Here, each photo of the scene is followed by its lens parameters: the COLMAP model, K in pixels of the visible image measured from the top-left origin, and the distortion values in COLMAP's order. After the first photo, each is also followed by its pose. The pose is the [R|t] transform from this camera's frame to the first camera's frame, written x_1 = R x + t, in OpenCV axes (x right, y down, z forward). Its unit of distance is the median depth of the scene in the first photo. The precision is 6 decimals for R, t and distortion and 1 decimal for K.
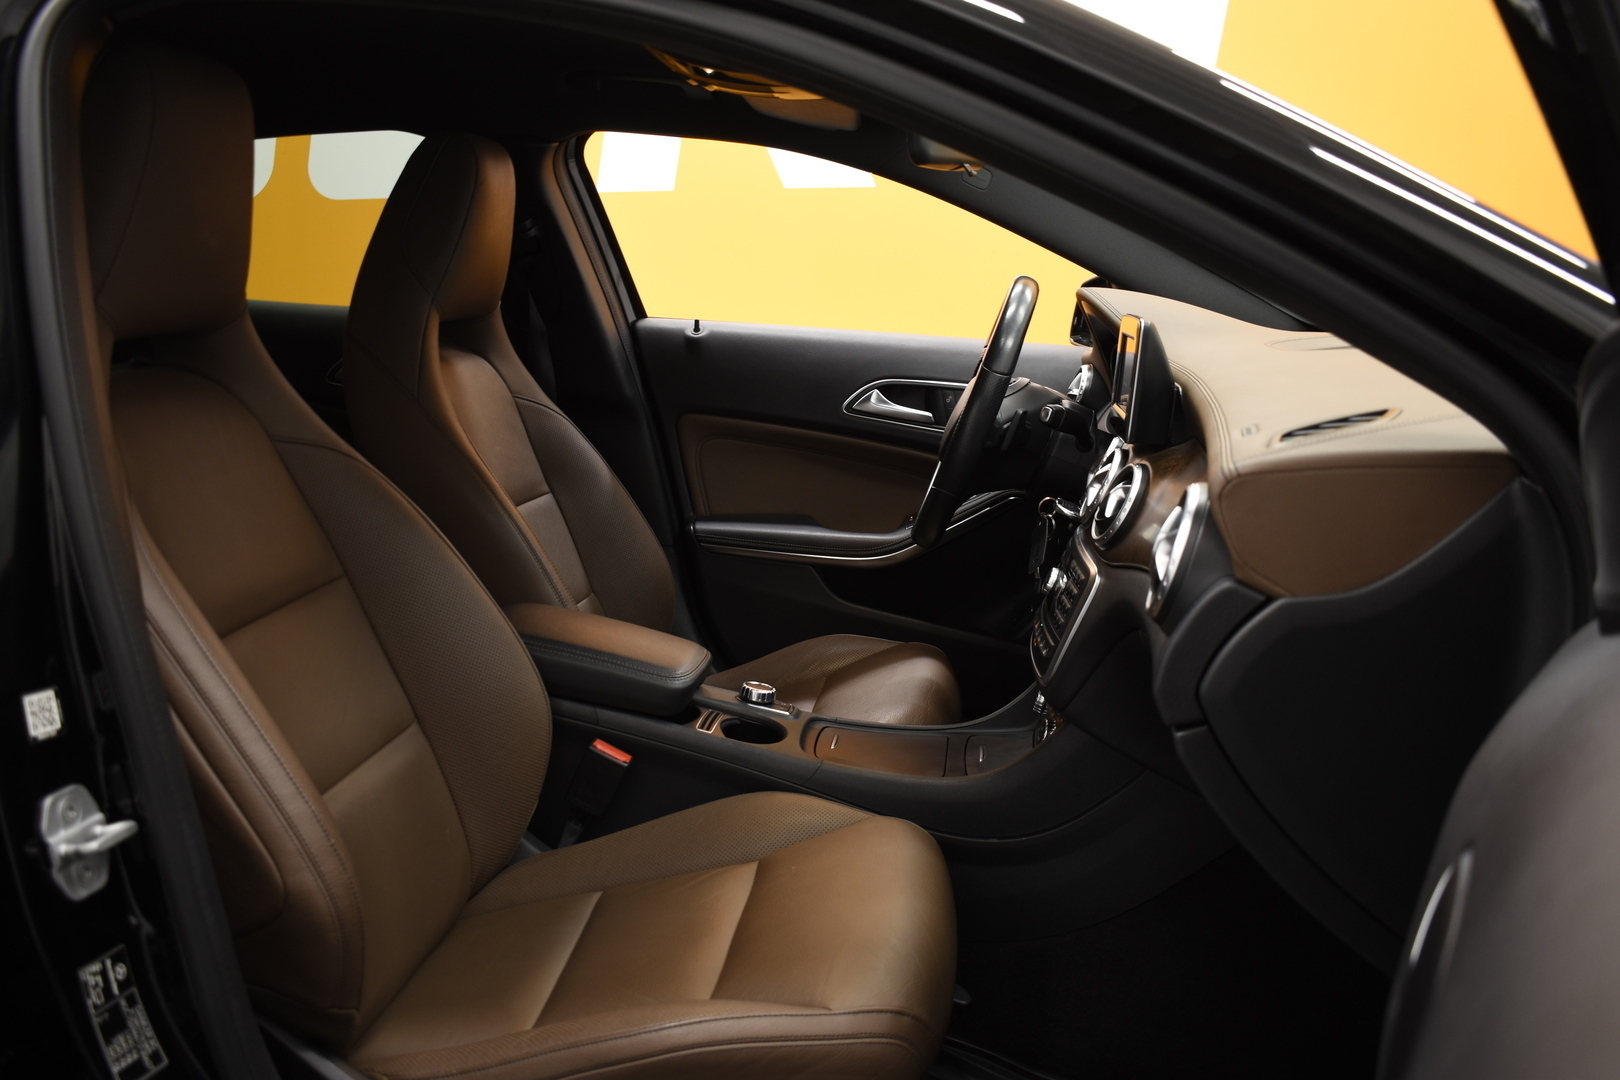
lens RADIAL K [[1422.7, 0, 810.0], [0, 1422.7, 540.0], [0, 0, 1]] dist [-0.088393, 0.001227]
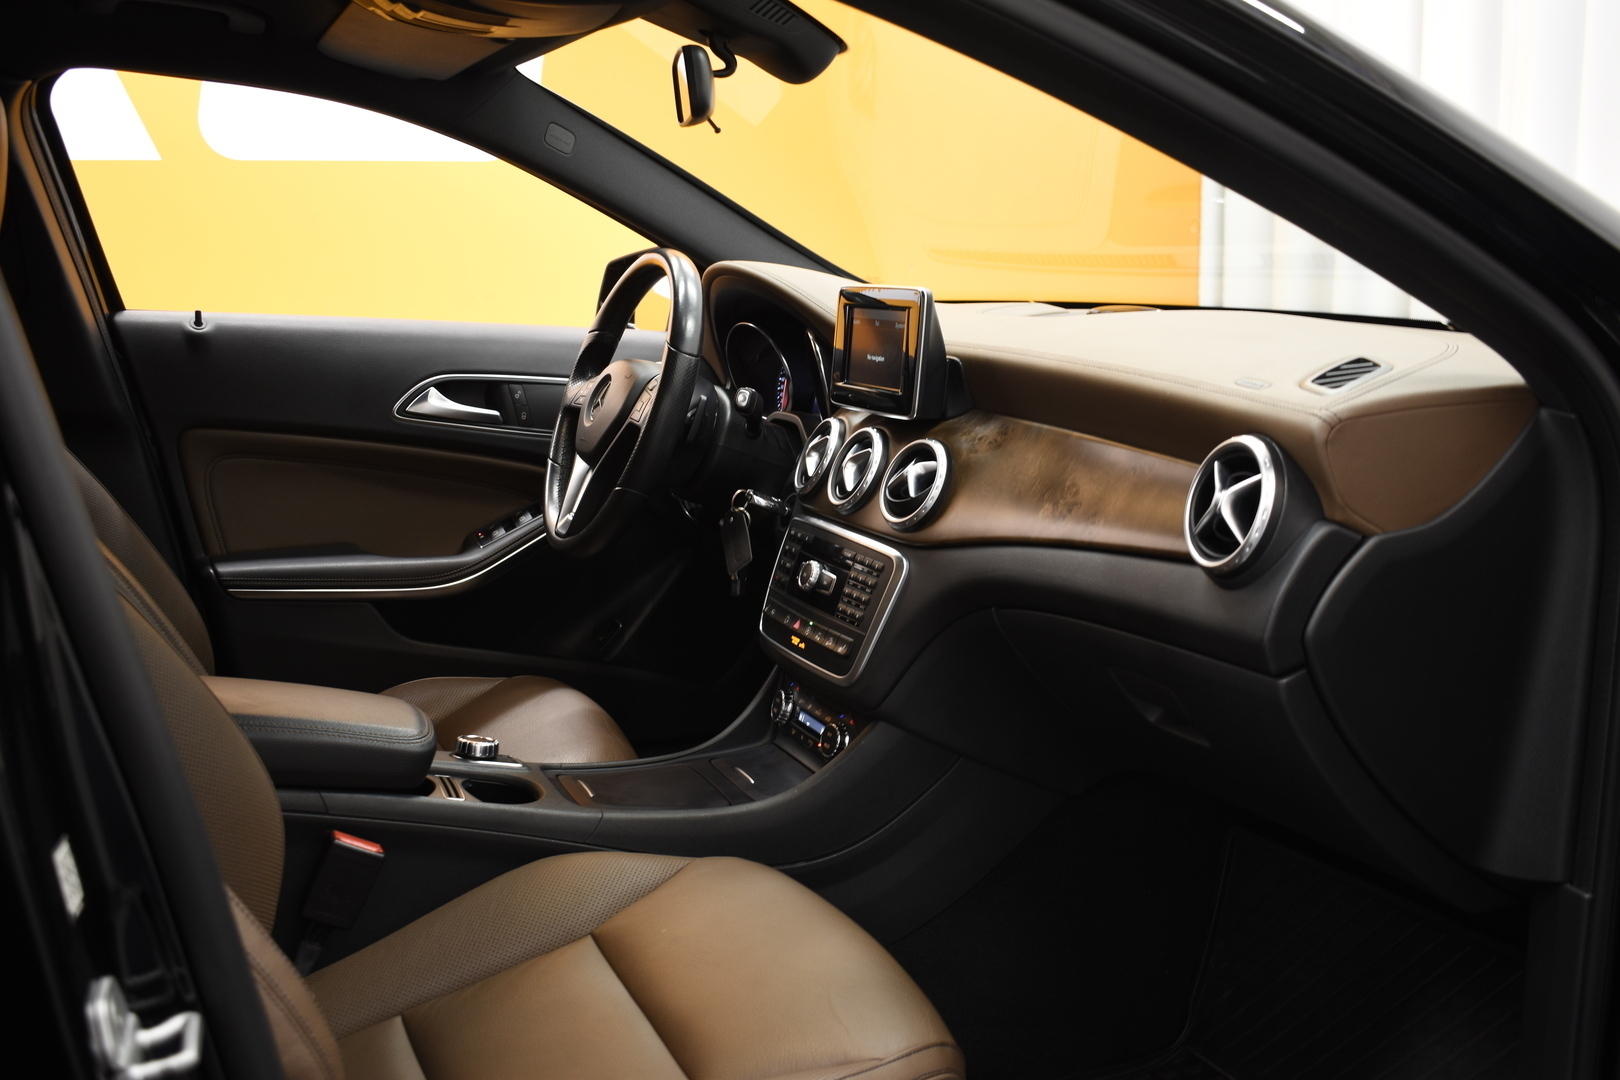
lens RADIAL K [[1583.8, 0, 810.0], [0, 1583.8, 540.0], [0, 0, 1]] dist [-0.065259, -0.004424]
pose [[0.867426, -0.088757, 0.489586, -0.295163], [0.095964, 0.995330, 0.010417, -0.003928], [-0.488225, 0.037946, 0.871893, 0.089952]]
